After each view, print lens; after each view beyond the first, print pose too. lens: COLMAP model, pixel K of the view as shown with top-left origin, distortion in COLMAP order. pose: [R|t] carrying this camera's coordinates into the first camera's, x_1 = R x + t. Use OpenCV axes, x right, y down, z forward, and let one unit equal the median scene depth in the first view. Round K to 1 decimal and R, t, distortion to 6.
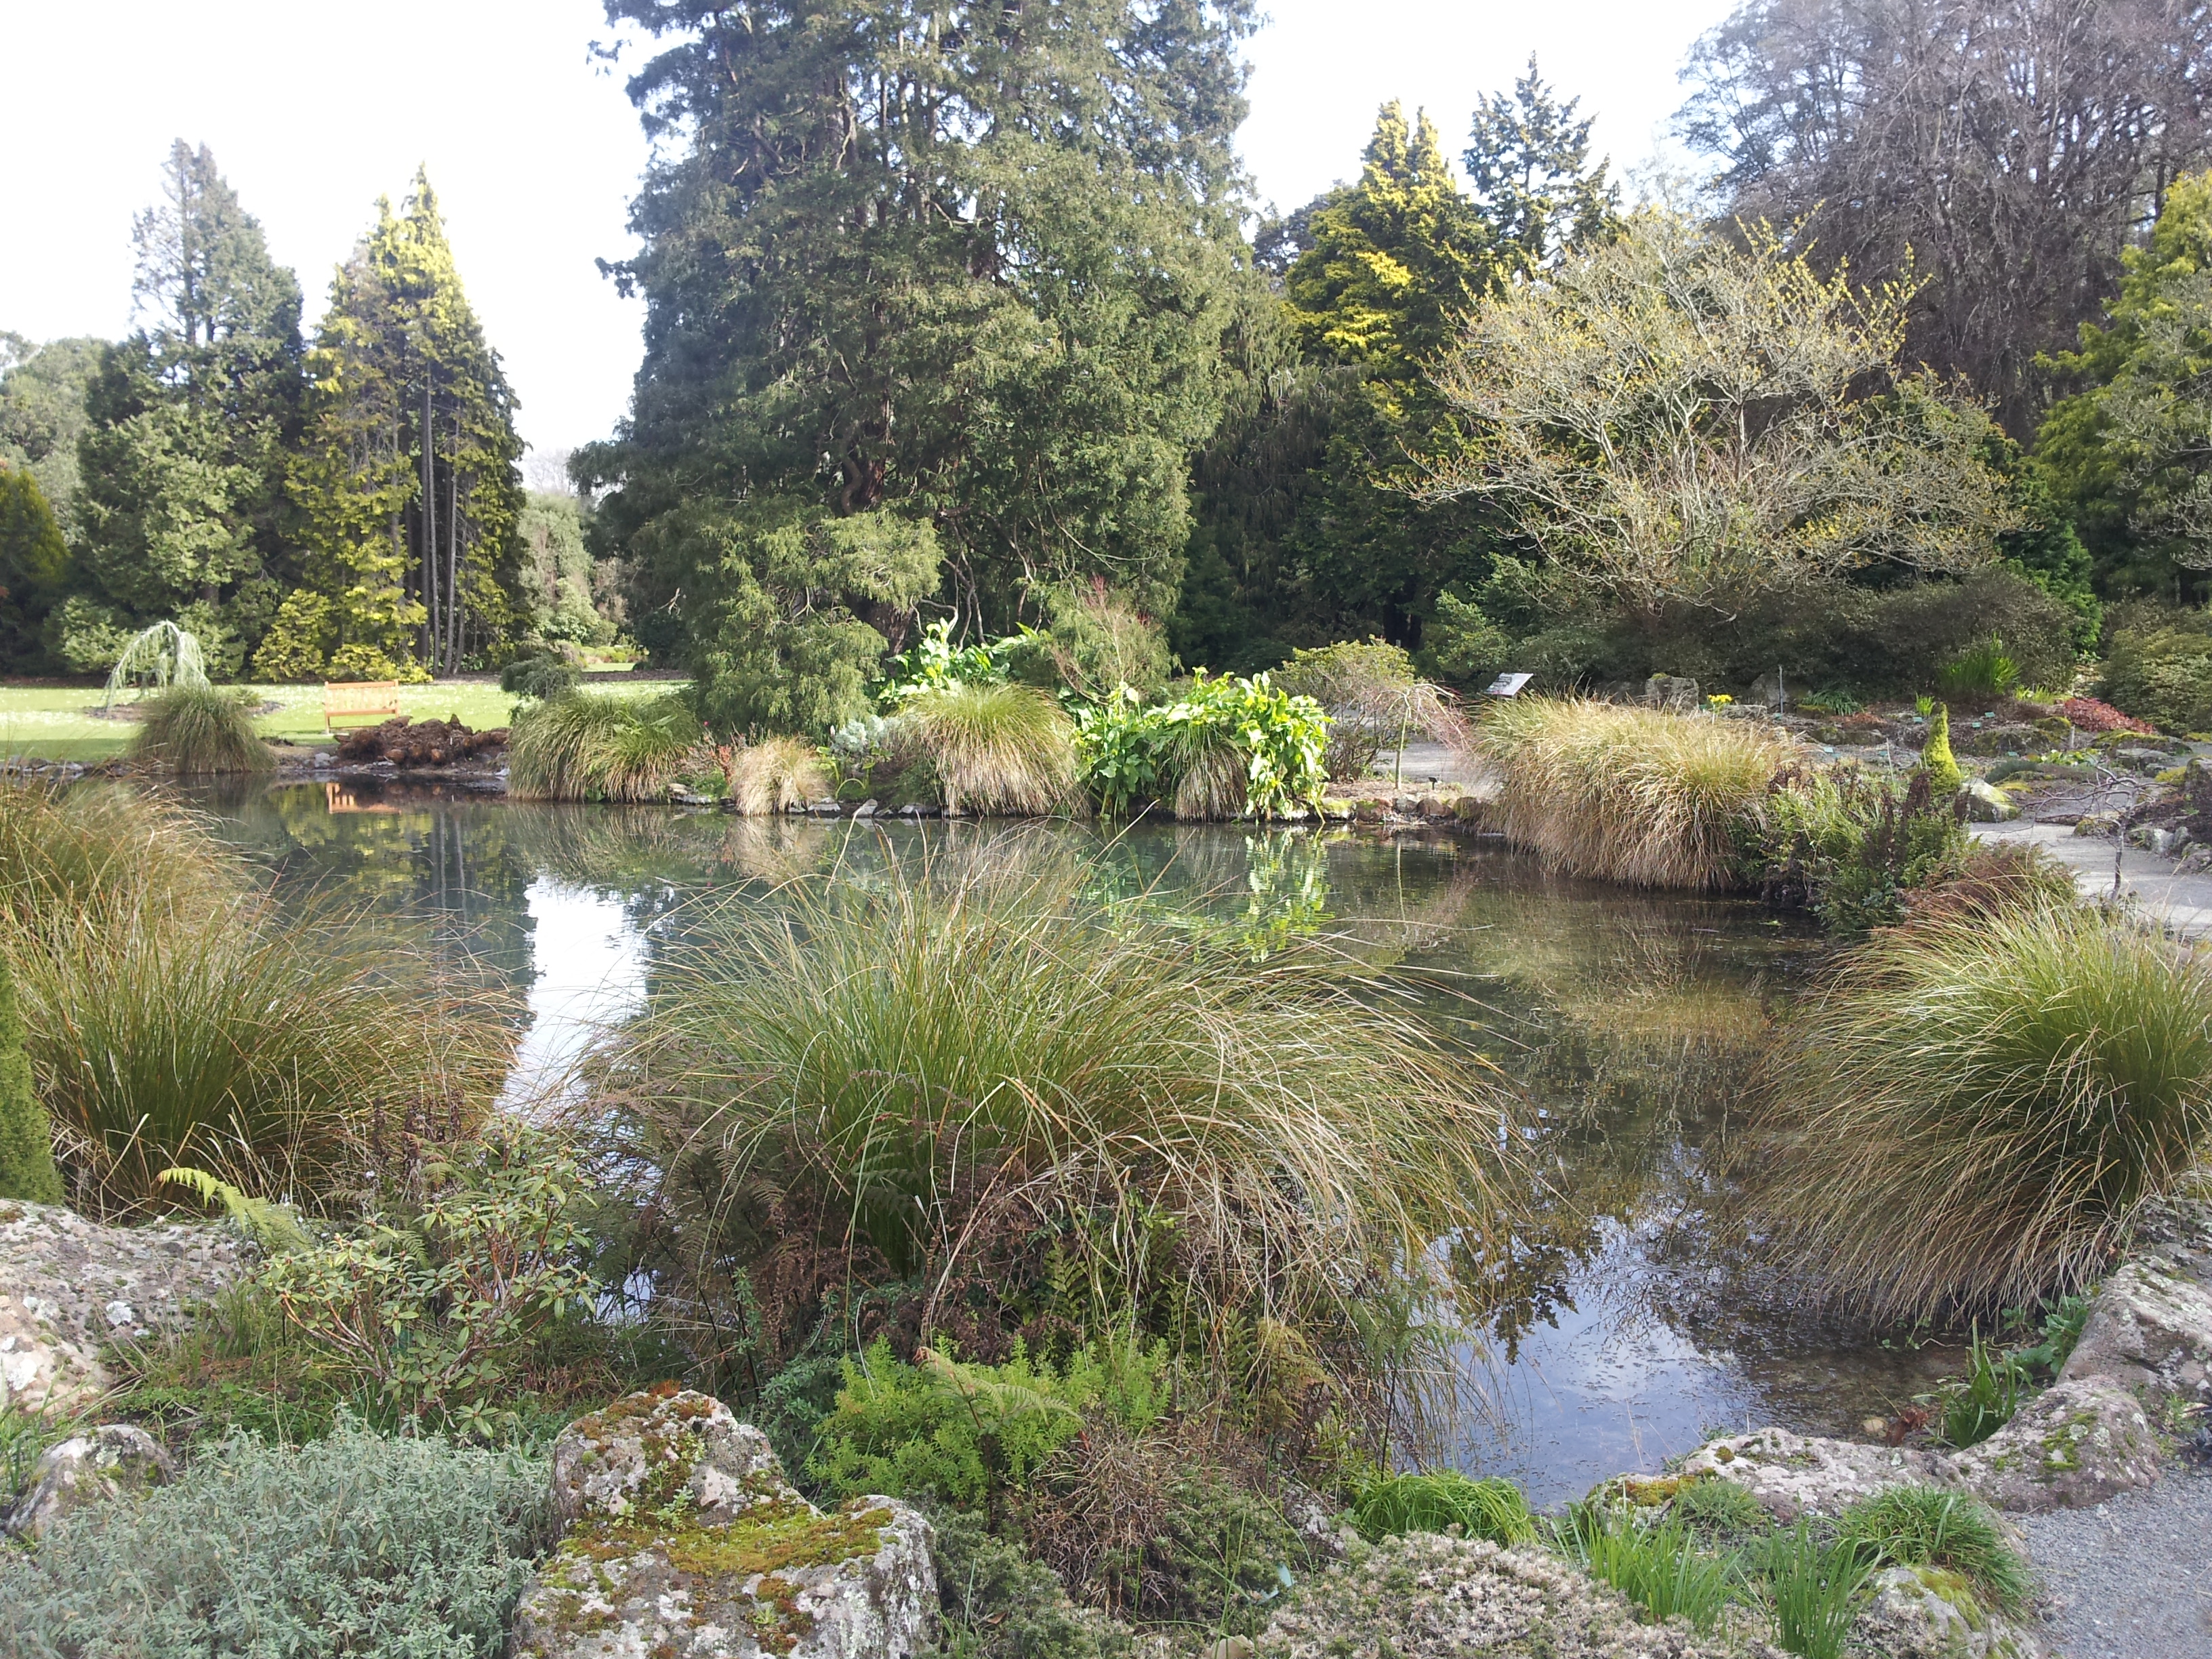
lens RADIAL K [[1788.1, 0, 1106.0], [0, 1788.1, 829.5], [0, 0, 1]] dist [-0.005518, 0.055032]
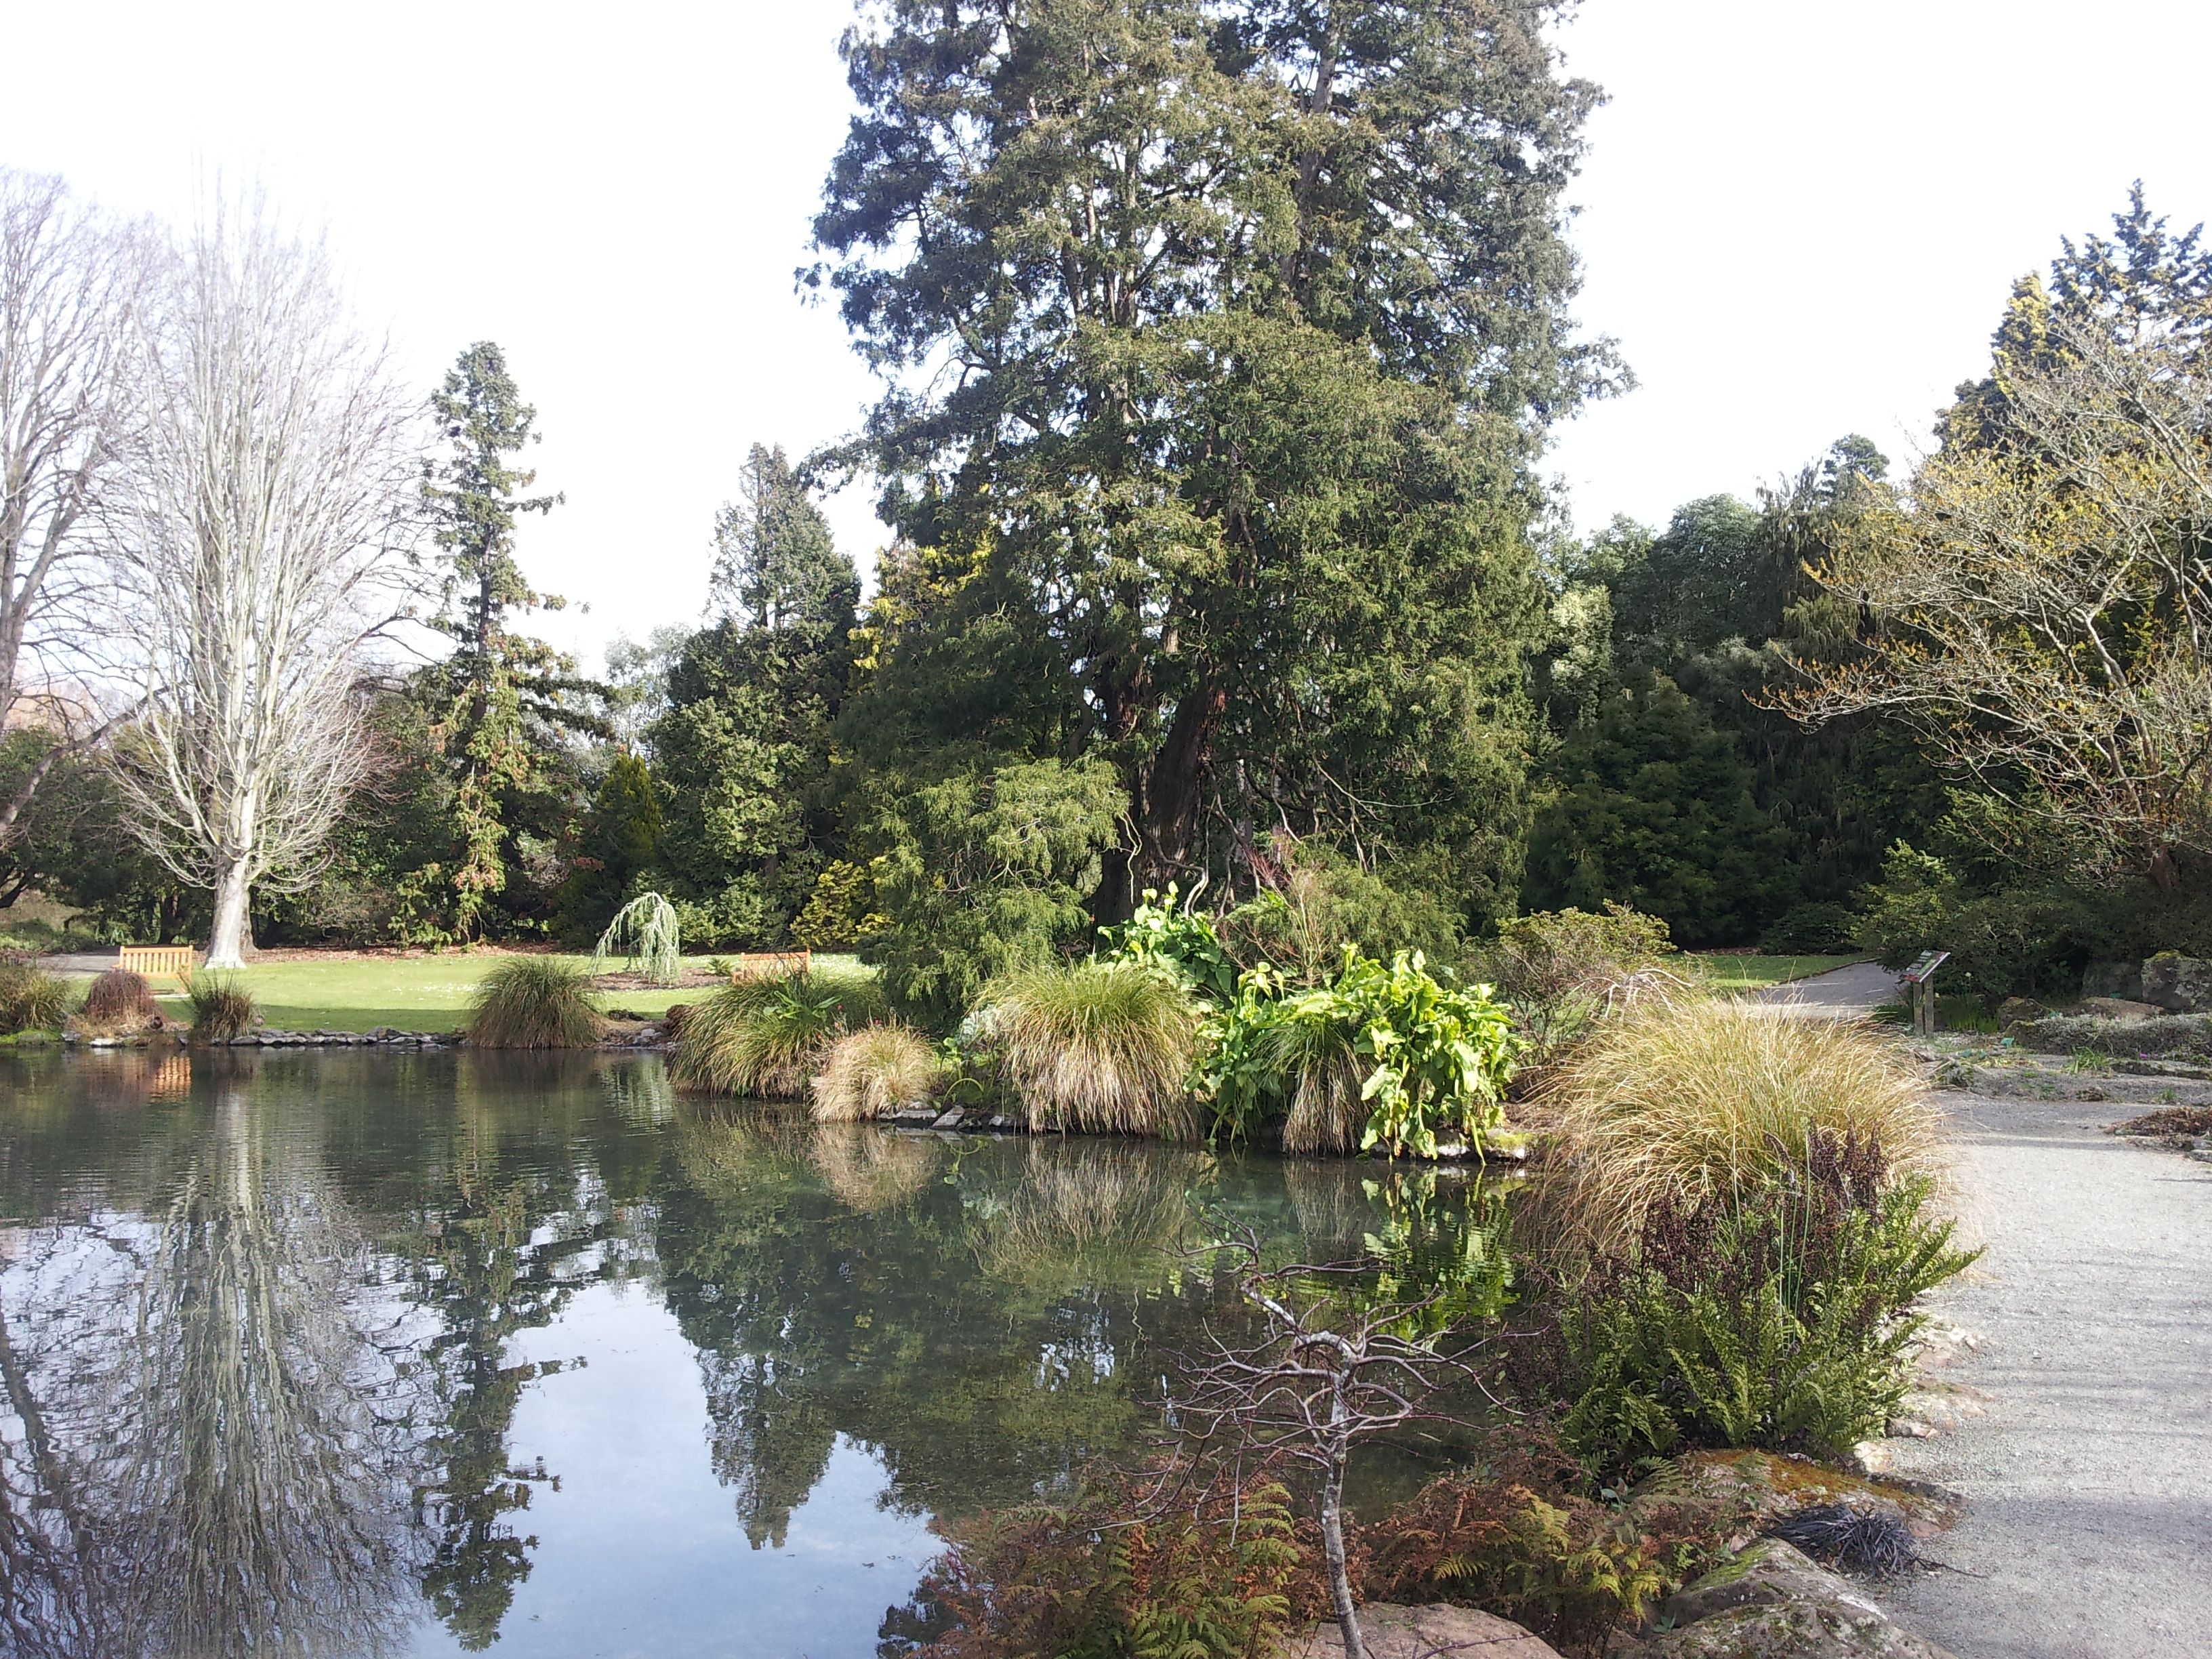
lens RADIAL K [[1877.5, 0, 1106.0], [0, 1877.5, 829.5], [0, 0, 1]] dist [0.100954, -0.117086]
pose [[0.943385, -0.016949, -0.331268, 0.099568], [-0.031642, 0.989541, -0.140741, -0.010805], [0.330188, 0.143255, 0.932981, 0.099953]]
